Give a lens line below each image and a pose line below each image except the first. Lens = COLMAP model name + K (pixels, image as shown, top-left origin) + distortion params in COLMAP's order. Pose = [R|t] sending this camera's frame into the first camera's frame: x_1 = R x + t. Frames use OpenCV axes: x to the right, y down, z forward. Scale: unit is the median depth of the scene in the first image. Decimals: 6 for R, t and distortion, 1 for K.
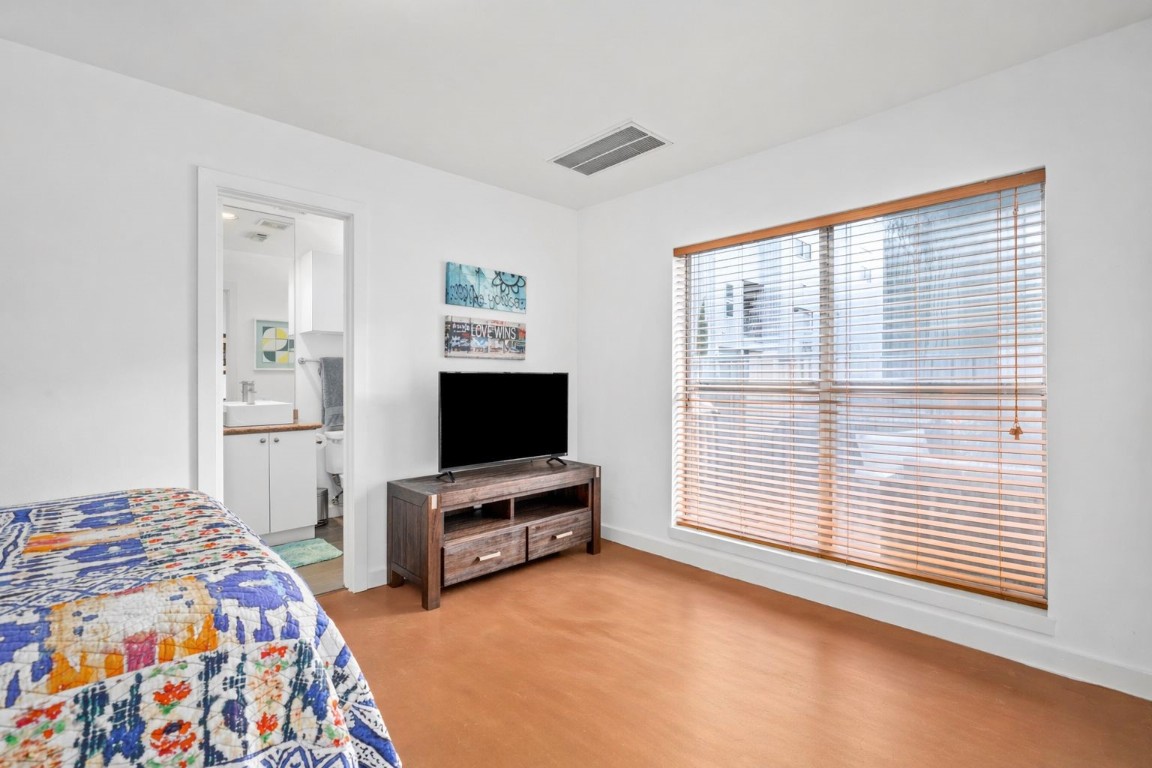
lens RADIAL K [[528.0, 0, 580.1], [0, 528.0, 383.1], [0, 0, 1]] dist [0.004753, -0.000082]
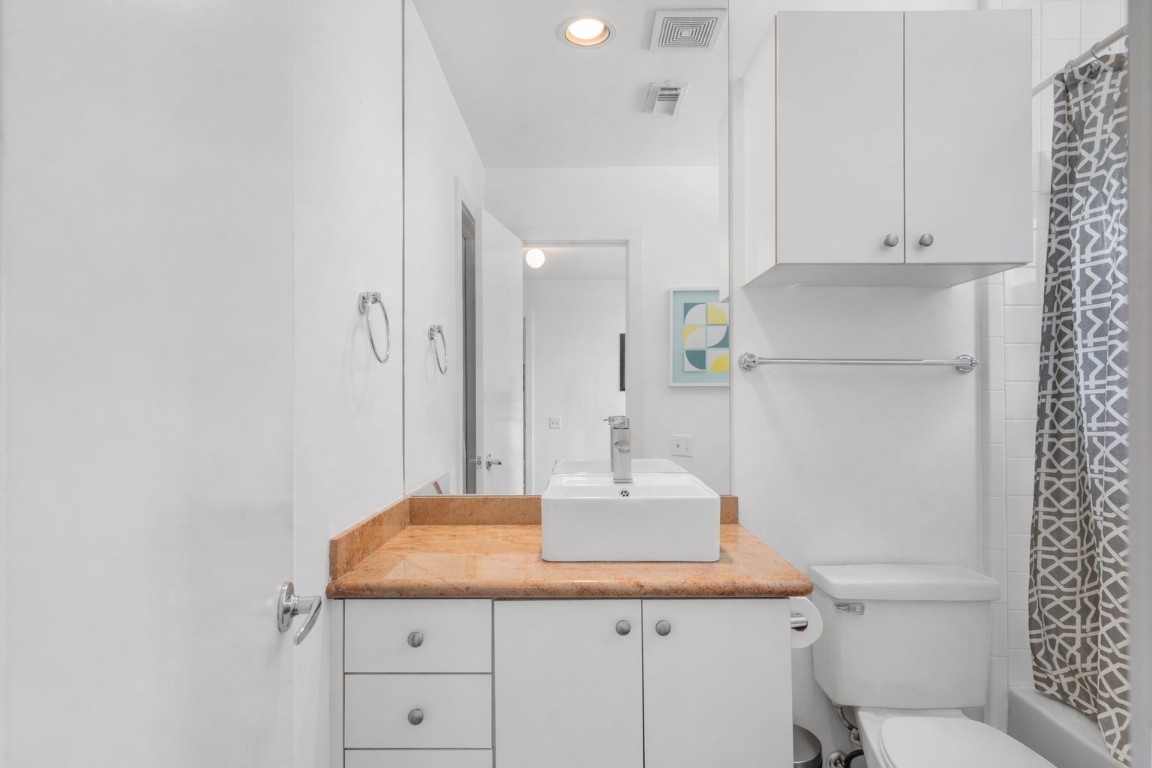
lens RADIAL K [[528.0, 0, 581.1], [0, 528.0, 388.5], [0, 0, 1]] dist [0.004753, -0.000082]
pose [[0.688757, -0.008043, -0.724948, -0.326702], [0.001191, 0.999950, -0.009963, -0.018848], [0.724992, 0.005999, 0.688731, 0.636772]]
